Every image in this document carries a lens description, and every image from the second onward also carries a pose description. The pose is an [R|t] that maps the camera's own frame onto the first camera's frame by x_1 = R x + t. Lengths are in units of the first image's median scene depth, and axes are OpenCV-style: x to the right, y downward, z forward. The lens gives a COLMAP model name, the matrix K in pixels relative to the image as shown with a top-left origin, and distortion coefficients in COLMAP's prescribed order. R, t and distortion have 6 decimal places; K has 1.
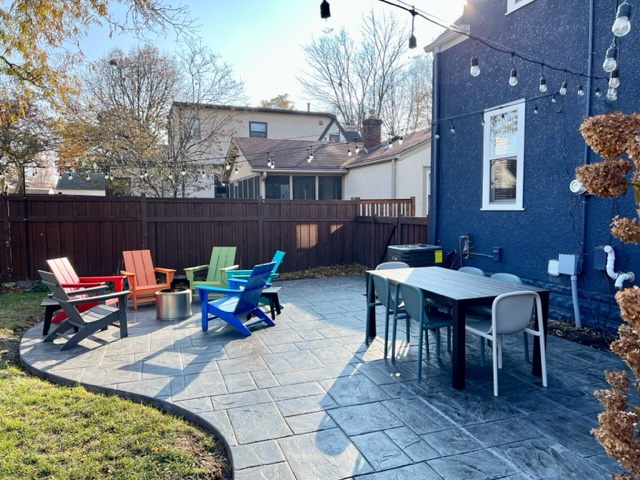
lens RADIAL K [[479.3, 0, 319.0], [0, 479.3, 242.5], [0, 0, 1]] dist [0.040334, -0.029697]
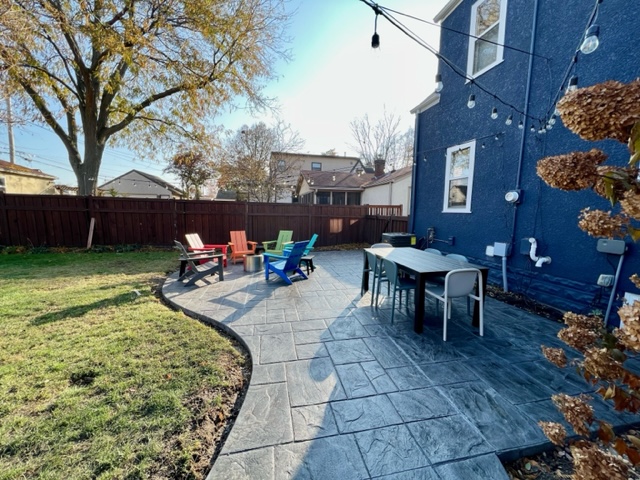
lens RADIAL K [[256.5, 0, 317.4], [0, 256.5, 240.2], [0, 0, 1]] dist [-0.001309, 0.002813]
pose [[0.991156, 0.035832, -0.127774, 0.062097], [-0.030465, 0.998579, 0.043721, -0.000221], [0.129159, -0.039442, 0.990839, 0.165396]]
